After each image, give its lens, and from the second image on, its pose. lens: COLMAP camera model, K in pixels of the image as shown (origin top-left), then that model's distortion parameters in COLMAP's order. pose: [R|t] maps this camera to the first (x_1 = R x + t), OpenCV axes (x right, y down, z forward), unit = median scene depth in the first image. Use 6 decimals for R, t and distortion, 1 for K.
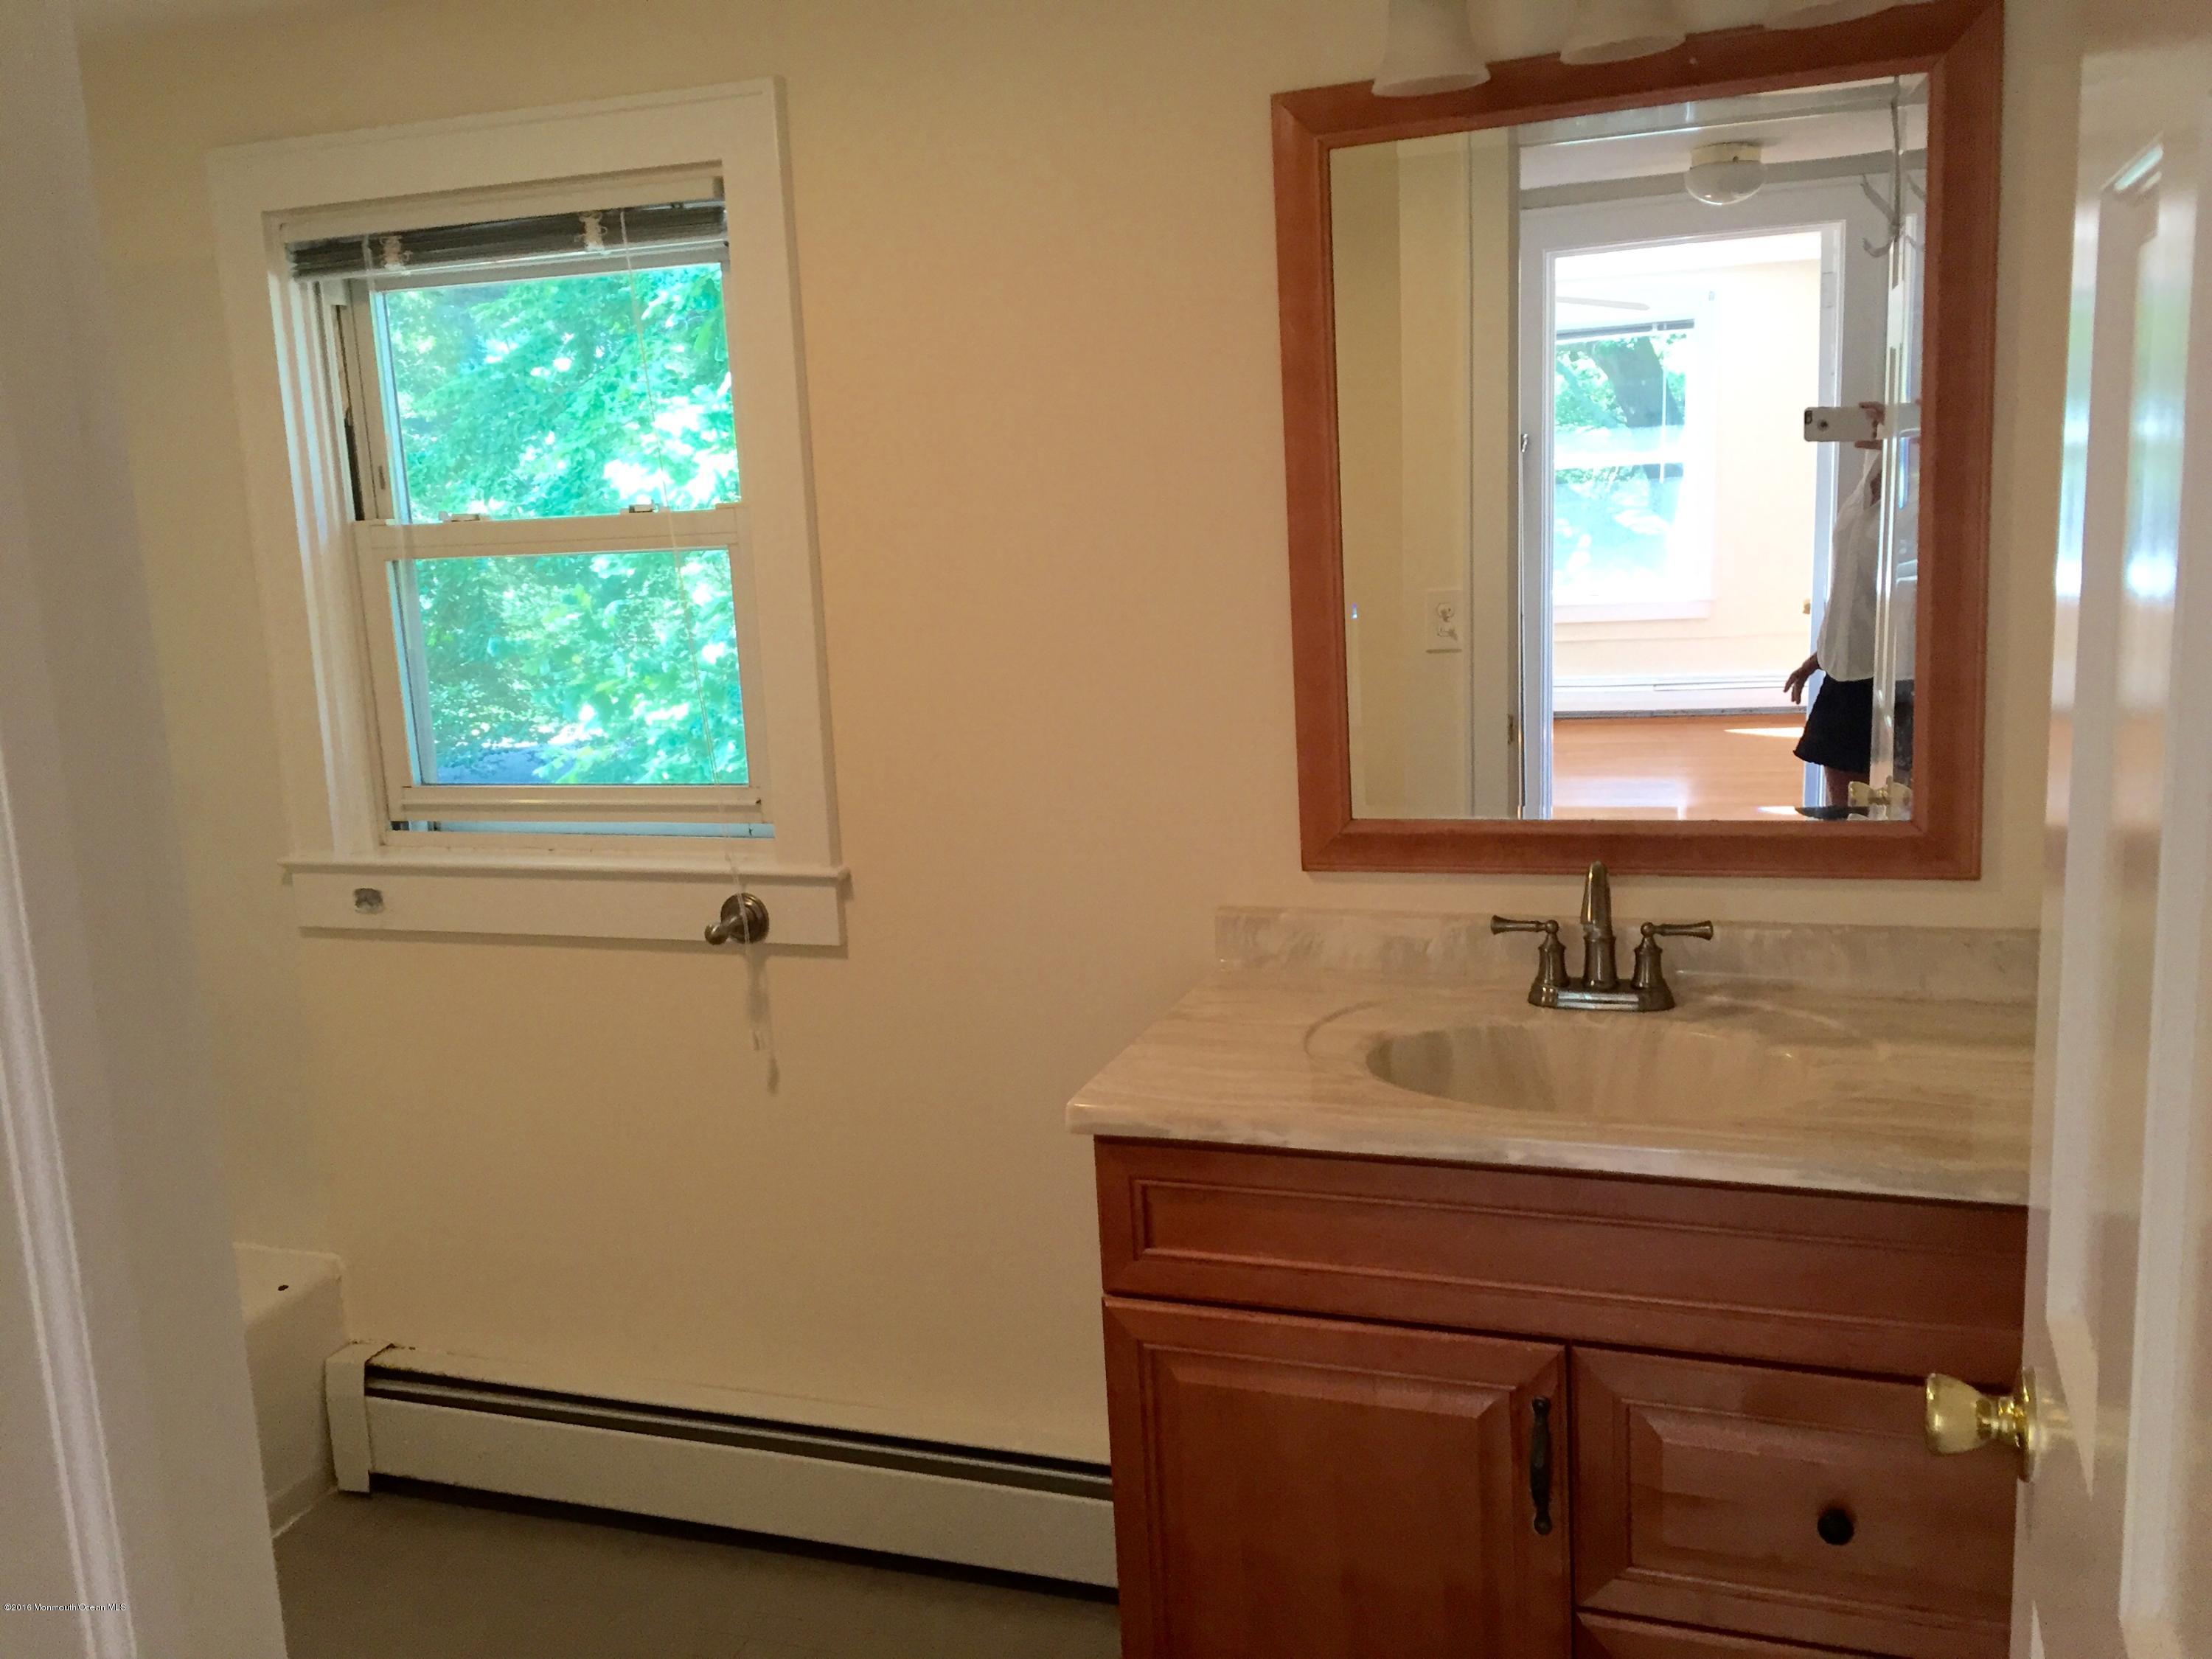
lens RADIAL K [[1895.0, 0, 1102.3], [0, 1895.0, 818.6], [0, 0, 1]] dist [0.084814, -0.103531]
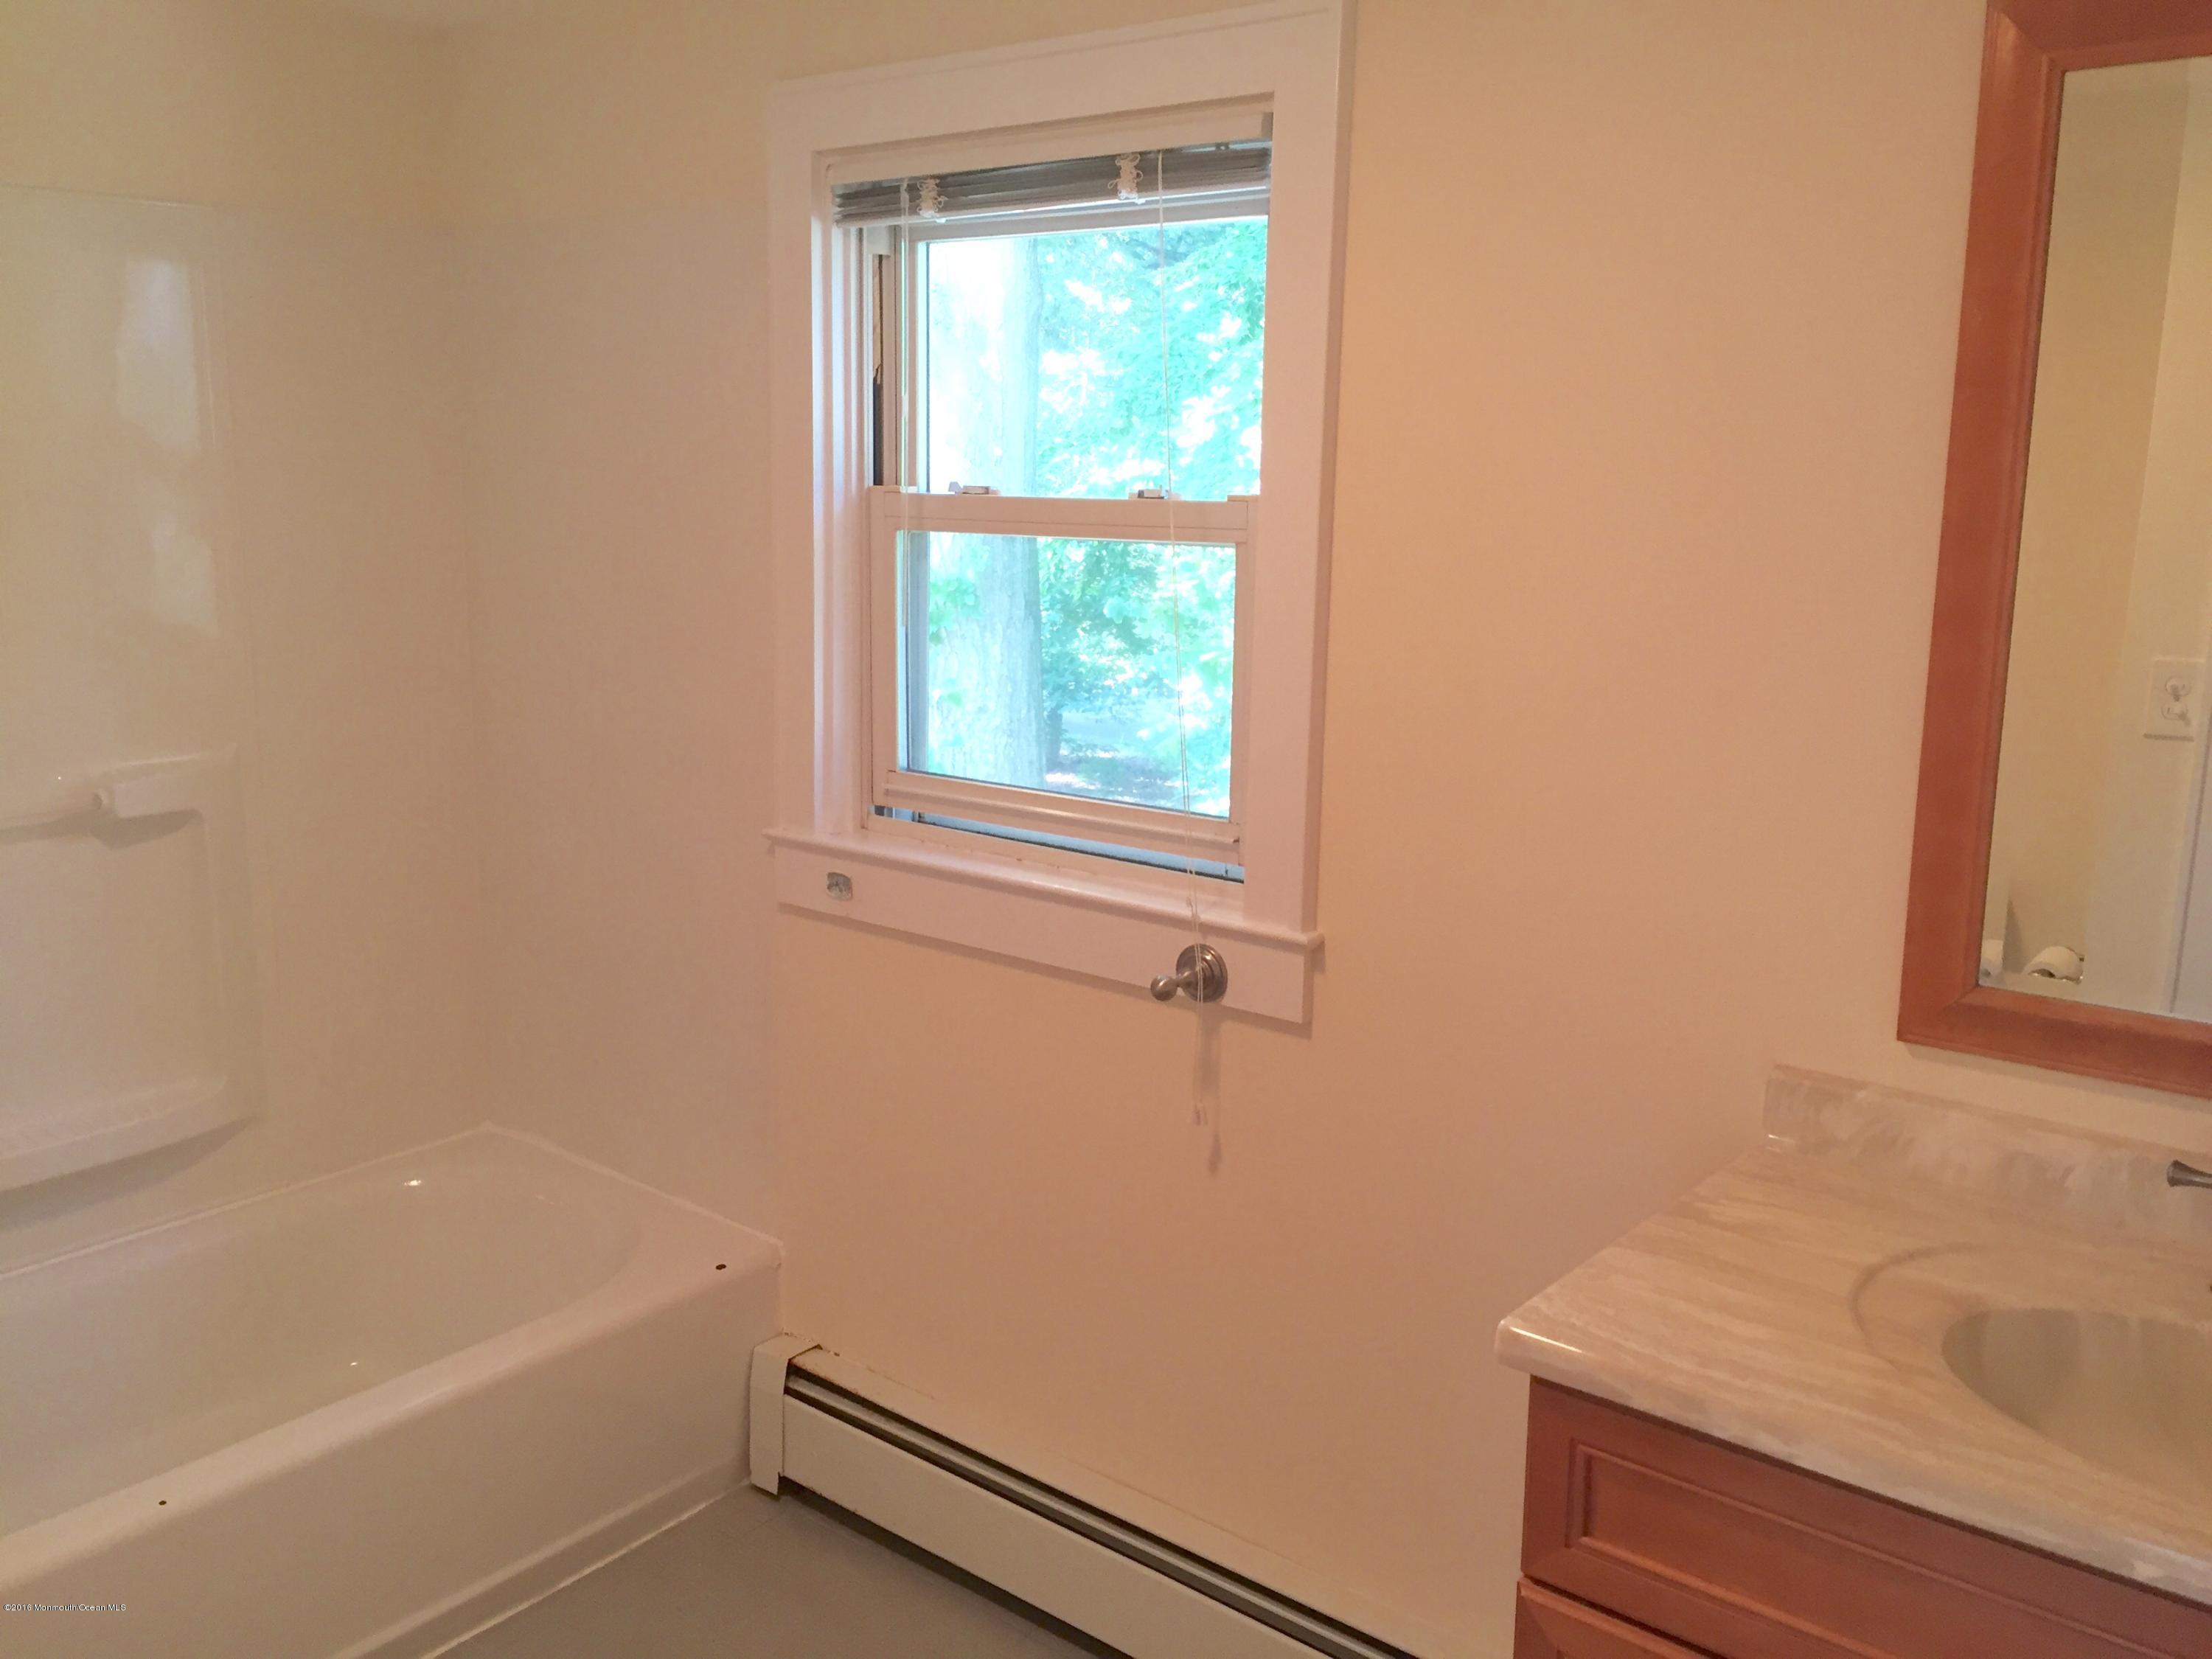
lens RADIAL K [[1895.0, 0, 1102.3], [0, 1895.0, 818.6], [0, 0, 1]] dist [0.084814, -0.103531]
pose [[0.939036, 0.129066, -0.318674, 0.037092], [-0.124813, 0.991604, 0.033823, -0.041666], [0.320364, 0.008014, 0.947261, 0.164036]]
